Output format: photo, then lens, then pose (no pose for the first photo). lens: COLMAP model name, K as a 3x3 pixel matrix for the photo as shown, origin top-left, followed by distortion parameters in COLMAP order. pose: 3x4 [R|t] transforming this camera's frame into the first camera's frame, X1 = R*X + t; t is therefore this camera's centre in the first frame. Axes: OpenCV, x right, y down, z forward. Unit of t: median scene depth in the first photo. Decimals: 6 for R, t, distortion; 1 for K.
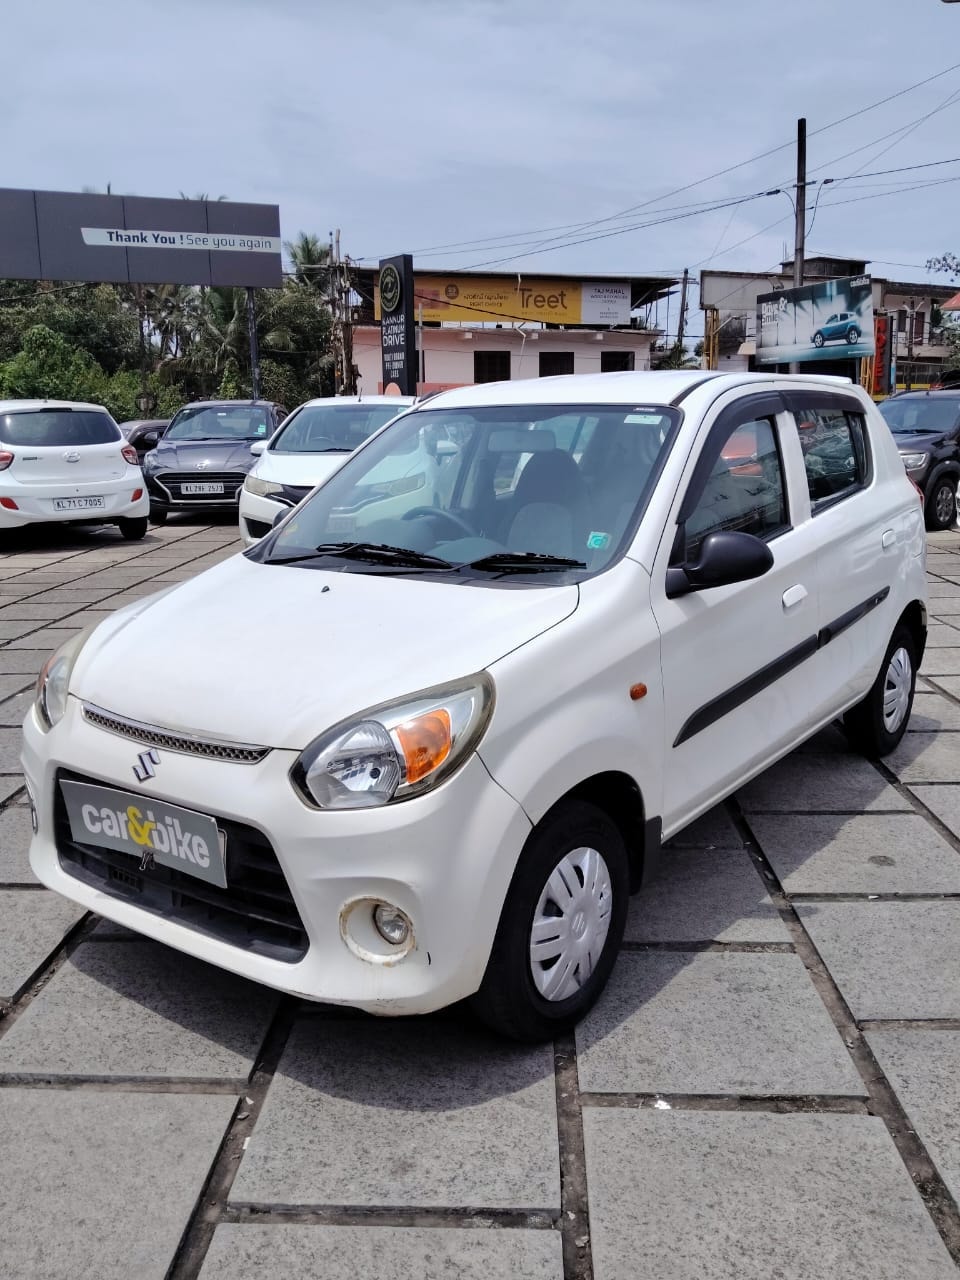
lens RADIAL K [[1062.2, 0, 480.0], [0, 1062.2, 640.0], [0, 0, 1]] dist [0.067025, -0.141886]
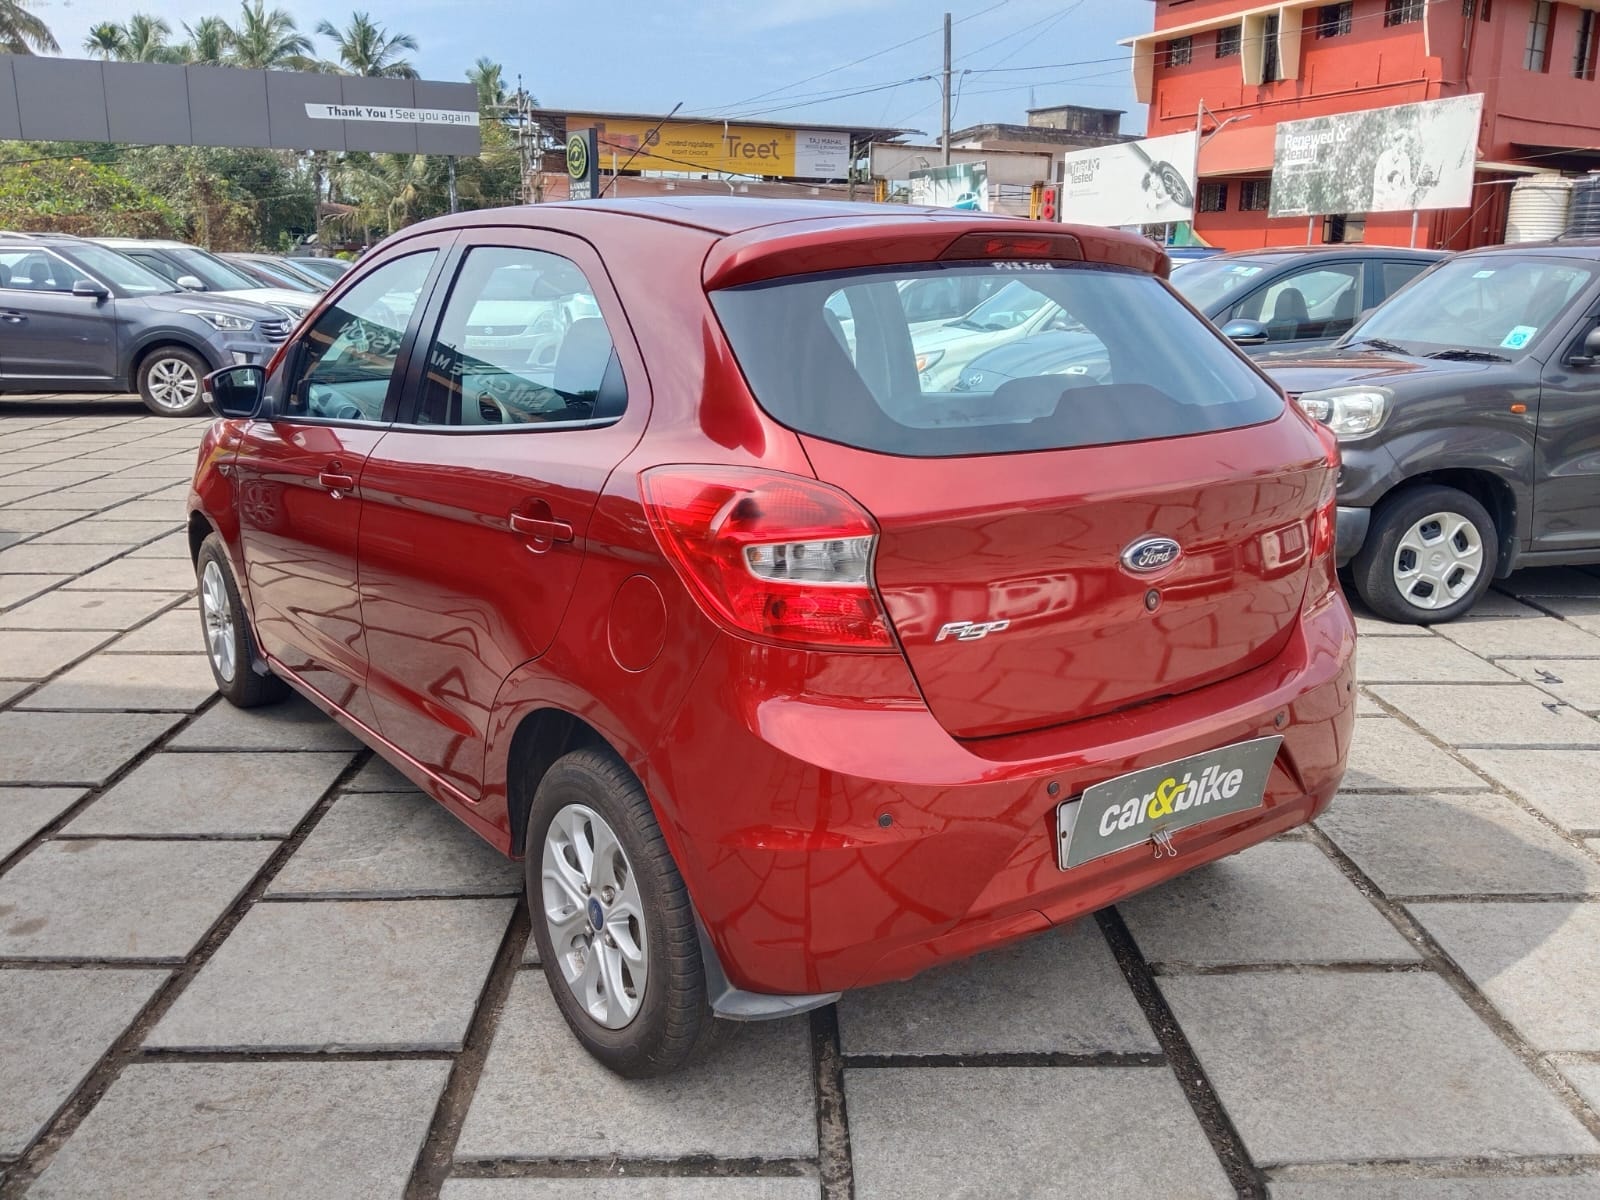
lens RADIAL K [[1327.8, 0, 800.0], [0, 1327.8, 600.0], [0, 0, 1]] dist [0.067025, -0.141886]
pose [[0.997363, 0.002915, 0.072523, 0.047698], [-0.005095, 0.999540, 0.029892, 0.087731], [-0.072402, -0.030183, 0.996919, -0.413683]]
